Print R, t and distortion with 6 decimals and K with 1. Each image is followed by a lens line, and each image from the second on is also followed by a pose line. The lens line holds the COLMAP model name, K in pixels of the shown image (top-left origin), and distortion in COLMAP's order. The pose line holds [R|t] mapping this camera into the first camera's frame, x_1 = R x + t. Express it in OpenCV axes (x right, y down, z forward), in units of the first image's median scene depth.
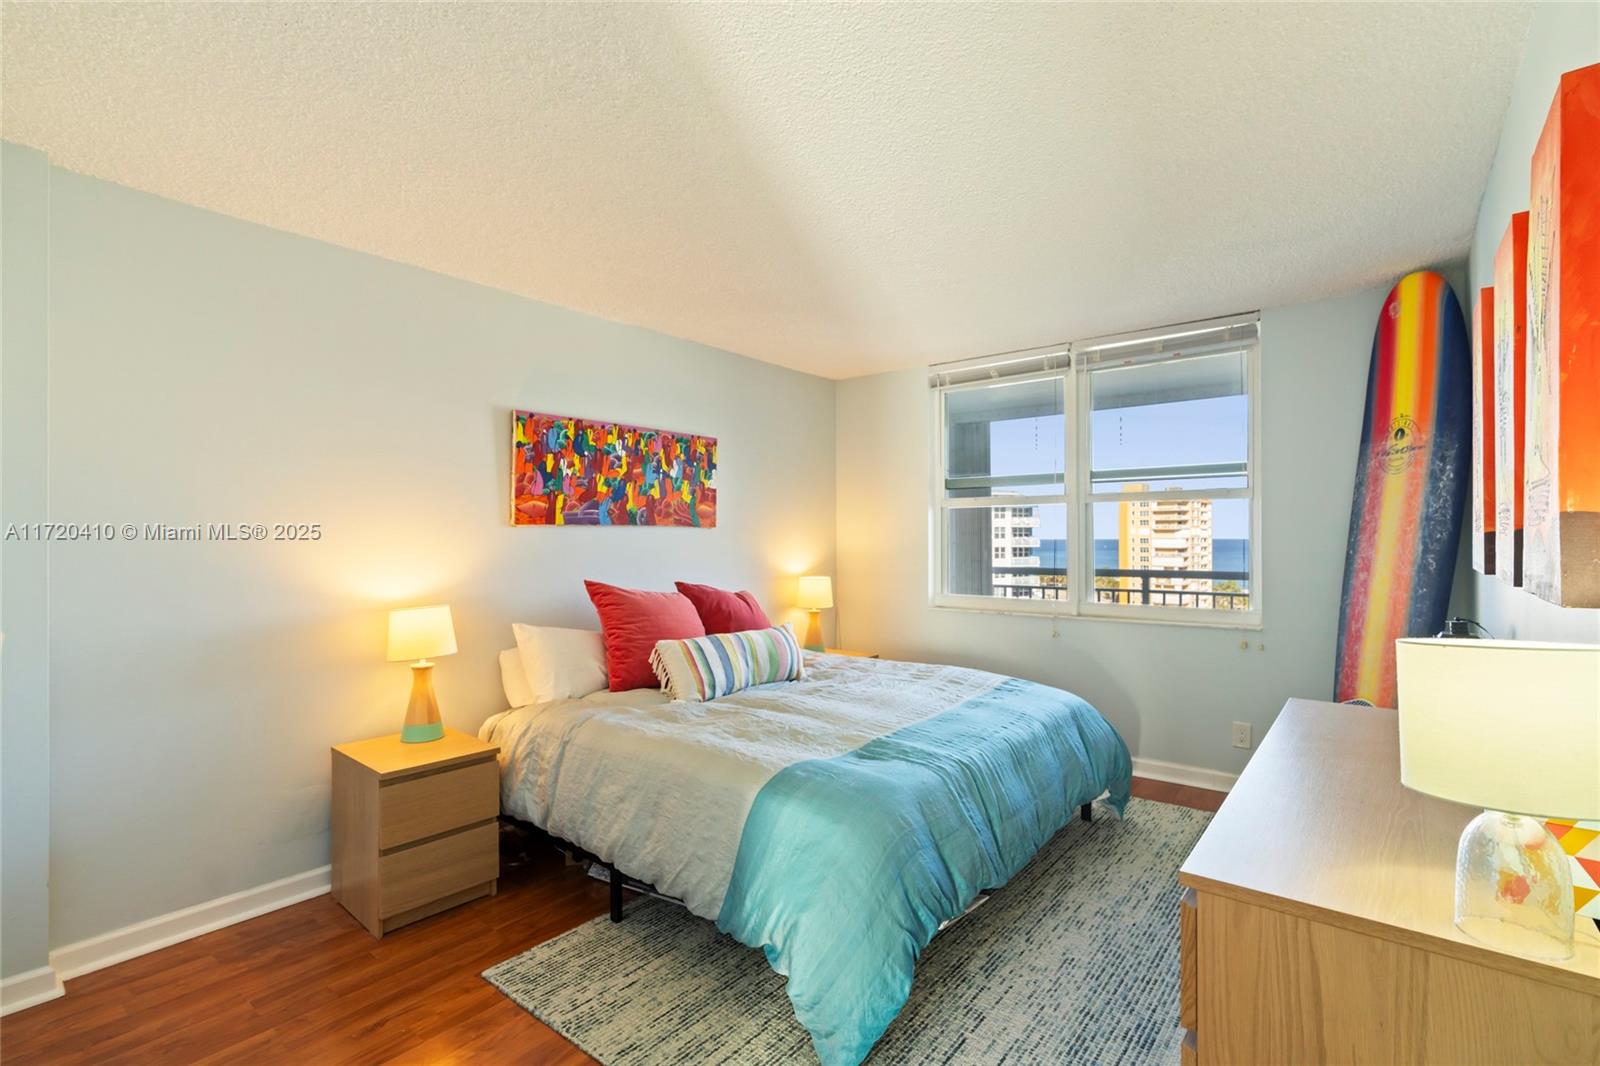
lens RADIAL K [[727.8, 0, 803.6], [0, 727.8, 536.1], [0, 0, 1]] dist [-0.004738, 0.000255]
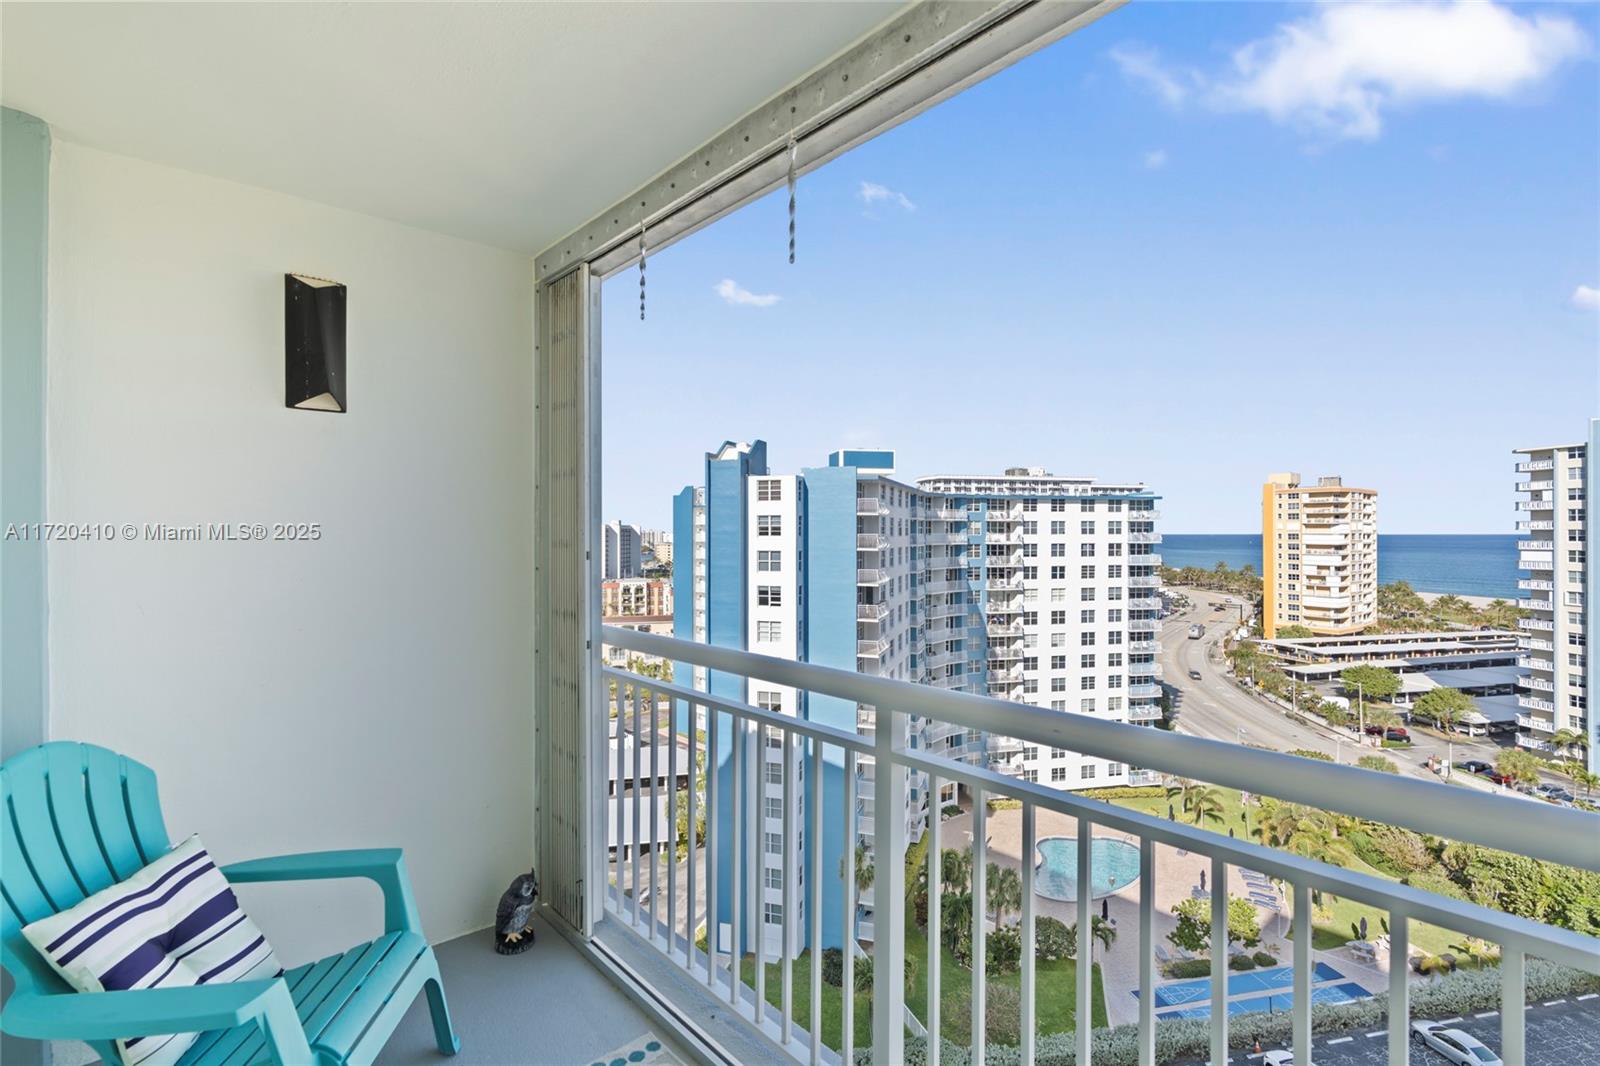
lens RADIAL K [[734.8, 0, 807.0], [0, 734.8, 532.6], [0, 0, 1]] dist [-0.001610, 0.000294]
pose [[0.988689, 0.002425, -0.149957, 0.657452], [-0.001960, 0.999993, 0.003245, -0.013514], [0.149964, -0.002914, 0.988687, 0.934776]]
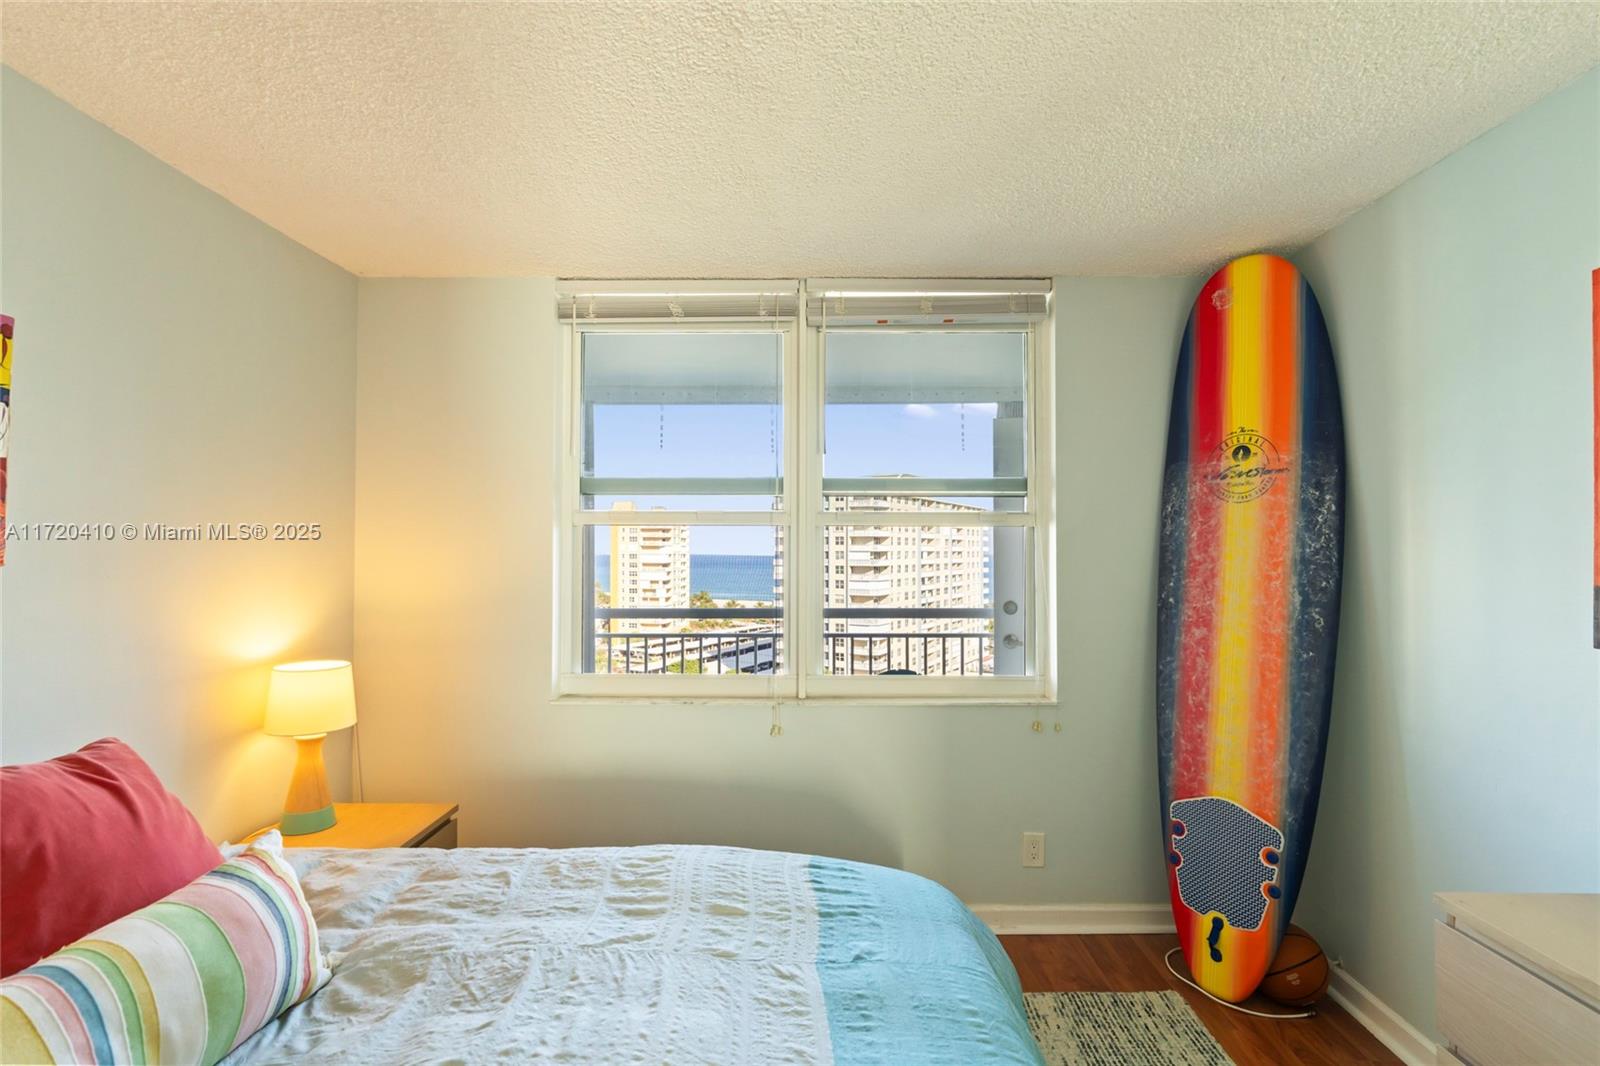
lens RADIAL K [[739.2, 0, 806.6], [0, 739.2, 538.6], [0, 0, 1]] dist [-0.001010, 0.000471]
pose [[0.781790, 0.015364, 0.623353, -0.037887], [-0.004690, 0.999813, -0.018761, -0.020995], [-0.623525, 0.011744, 0.781715, 0.477897]]
